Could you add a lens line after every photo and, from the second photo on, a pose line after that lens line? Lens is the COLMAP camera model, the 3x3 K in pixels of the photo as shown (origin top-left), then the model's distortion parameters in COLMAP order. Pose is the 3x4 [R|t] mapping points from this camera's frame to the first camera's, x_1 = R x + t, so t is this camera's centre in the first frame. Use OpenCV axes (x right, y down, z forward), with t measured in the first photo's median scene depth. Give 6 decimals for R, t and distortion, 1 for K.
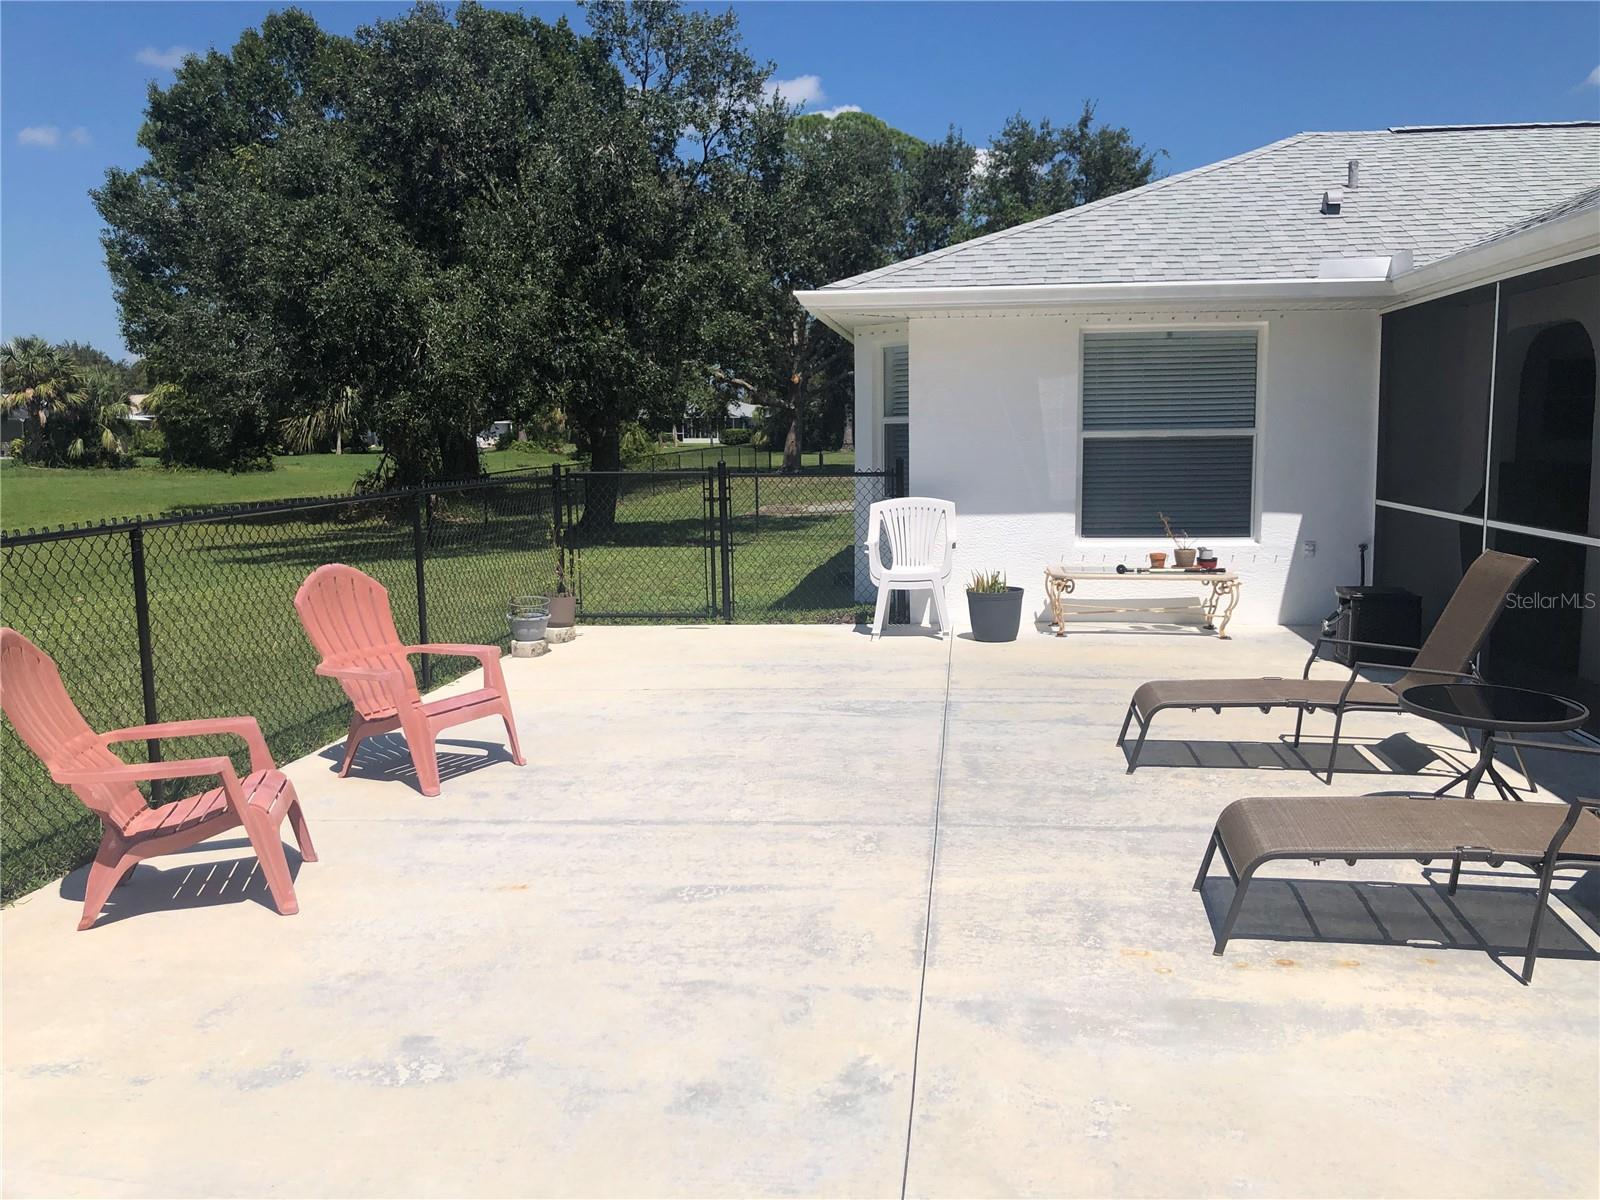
lens RADIAL K [[1309.7, 0, 802.3], [0, 1309.7, 600.9], [0, 0, 1]] dist [0.025556, -0.006451]
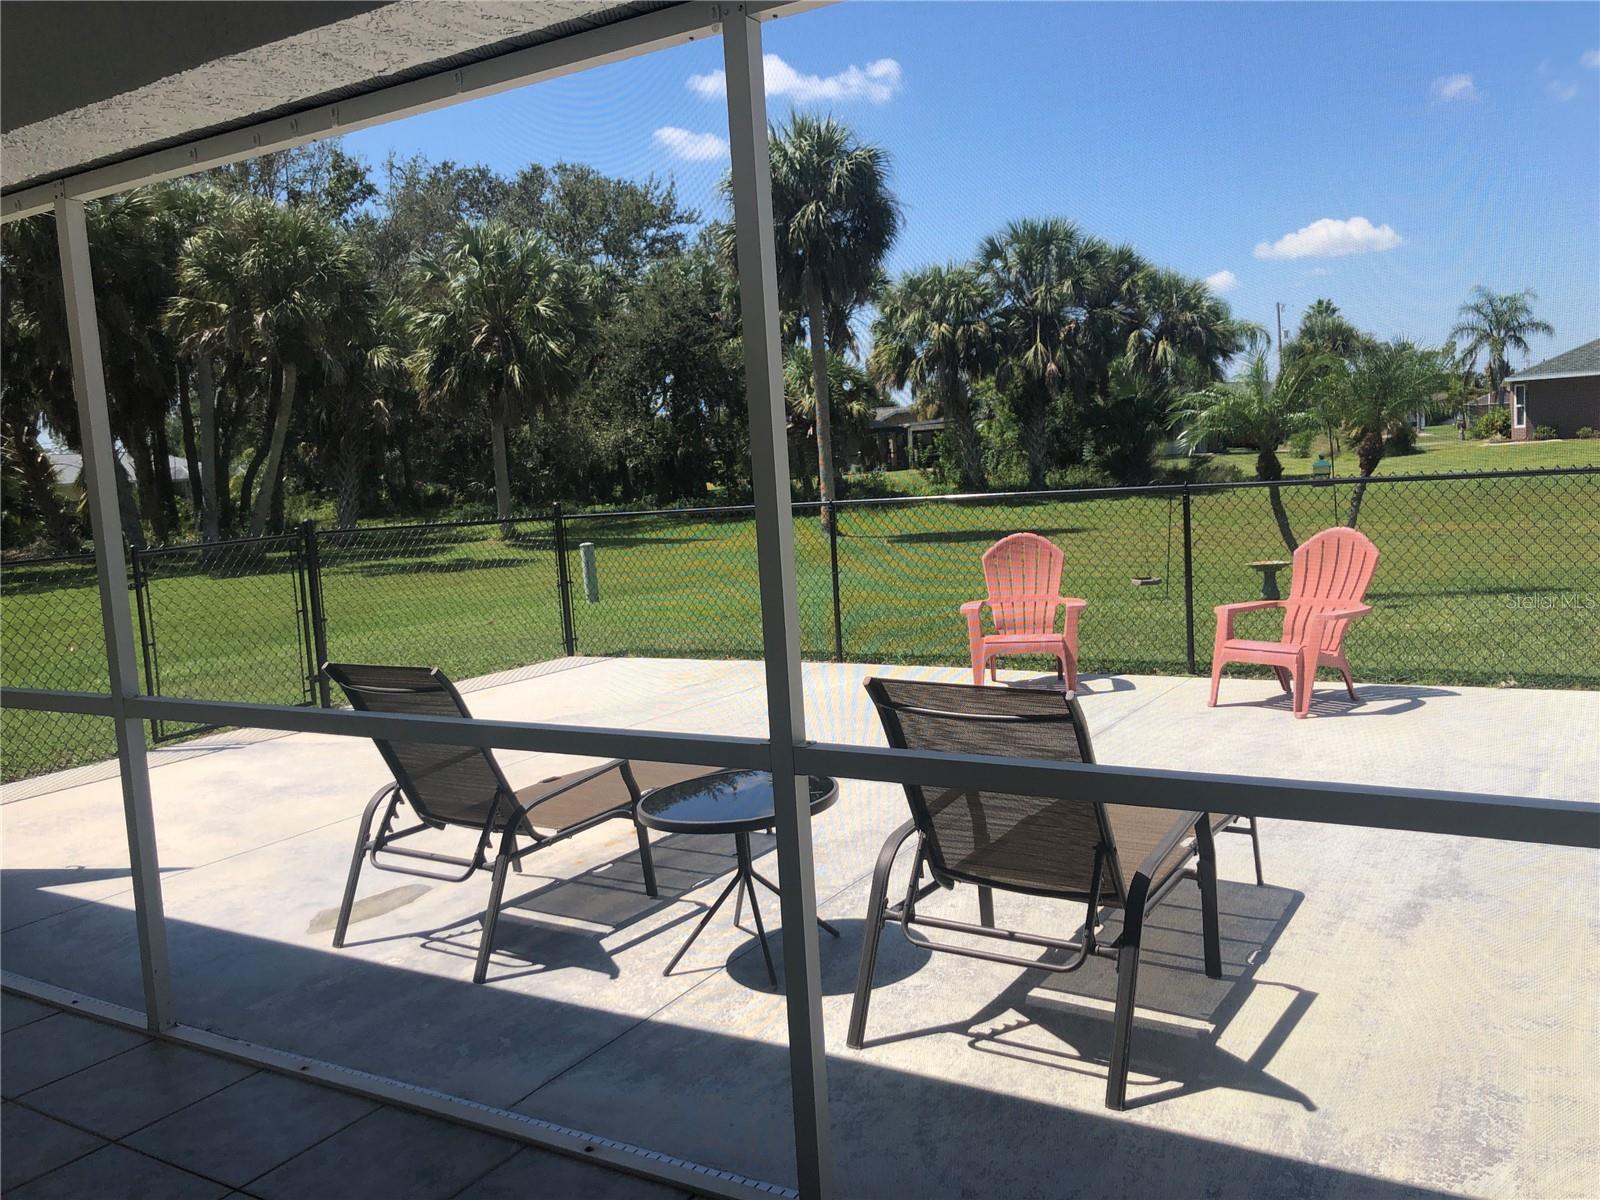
lens RADIAL K [[1309.7, 0, 811.3], [0, 1309.7, 599.7], [0, 0, 1]] dist [0.025556, -0.006451]
pose [[-0.408962, 0.136542, -0.902278, 1.099659], [-0.049827, 0.983926, 0.171483, -0.168932], [0.911190, 0.115088, -0.395585, 1.208587]]
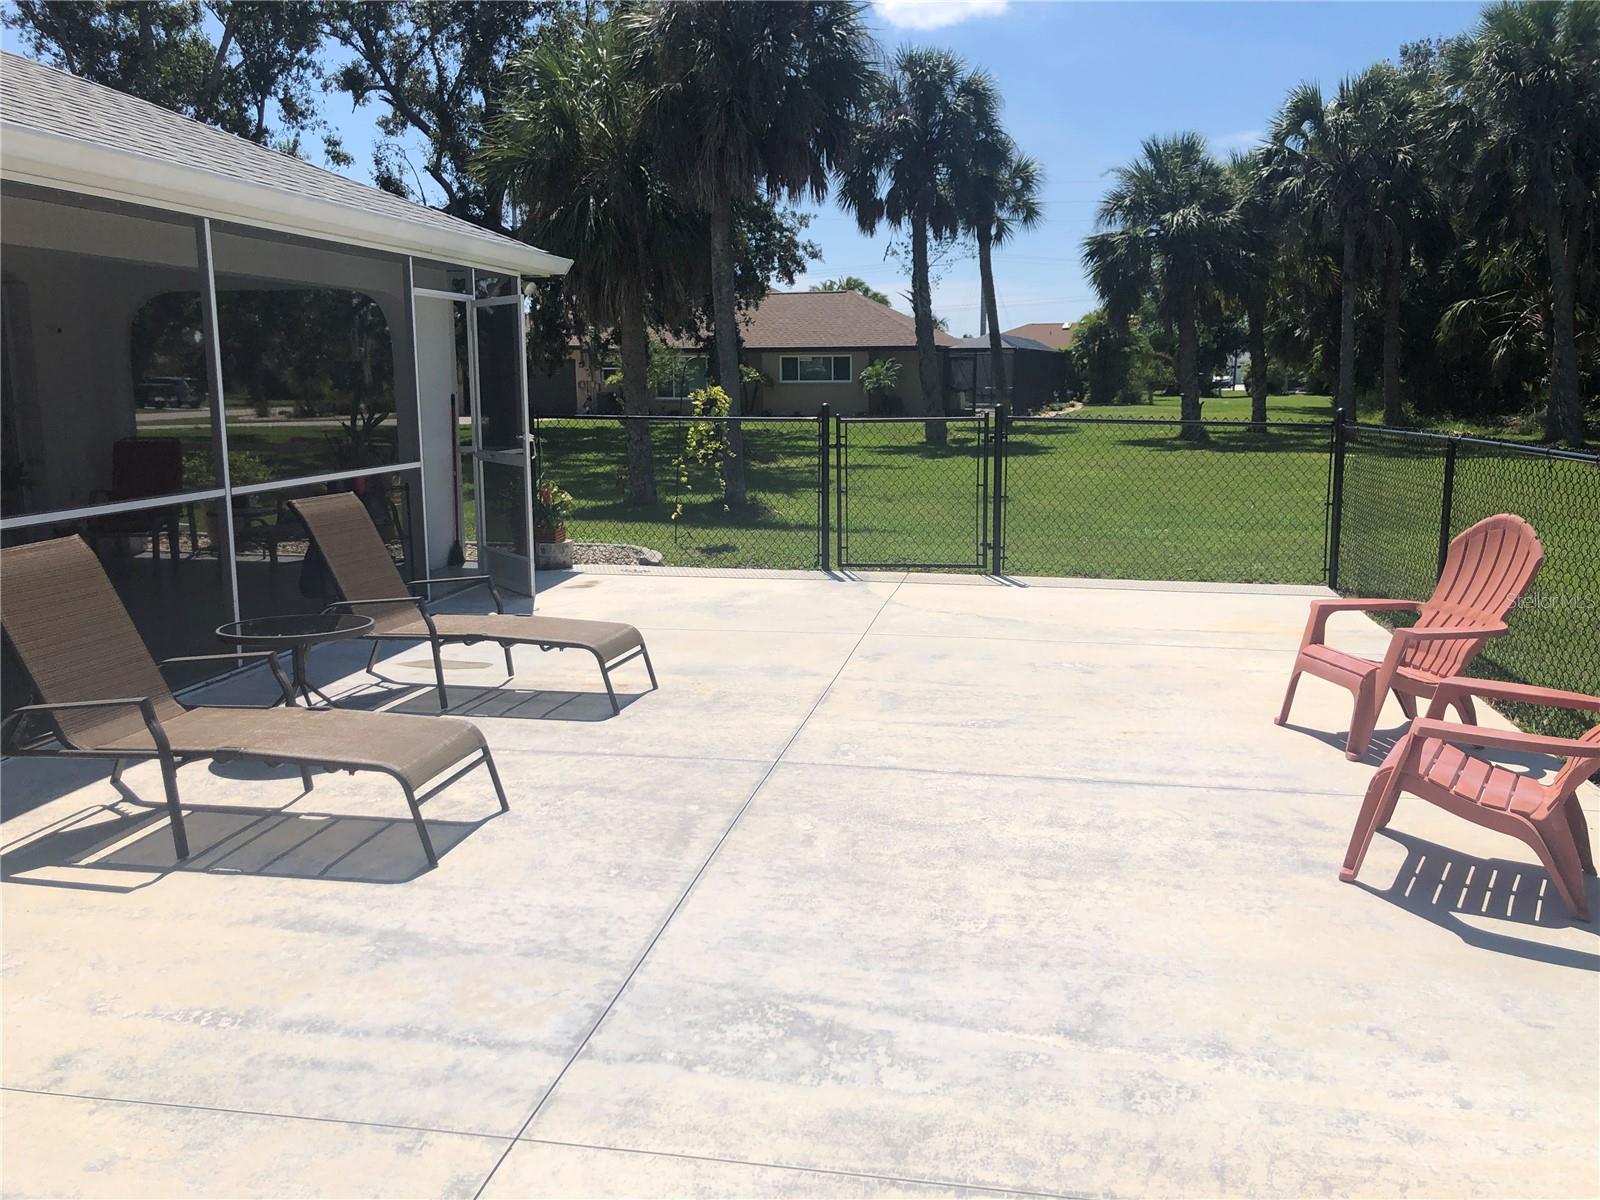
lens RADIAL K [[1309.7, 0, 805.2], [0, 1309.7, 596.3], [0, 0, 1]] dist [0.025556, -0.006451]
pose [[-0.998600, 0.008436, 0.052224, 0.023601], [0.023187, 0.957121, 0.288759, -0.235818], [-0.047549, 0.289566, -0.955976, 1.831843]]
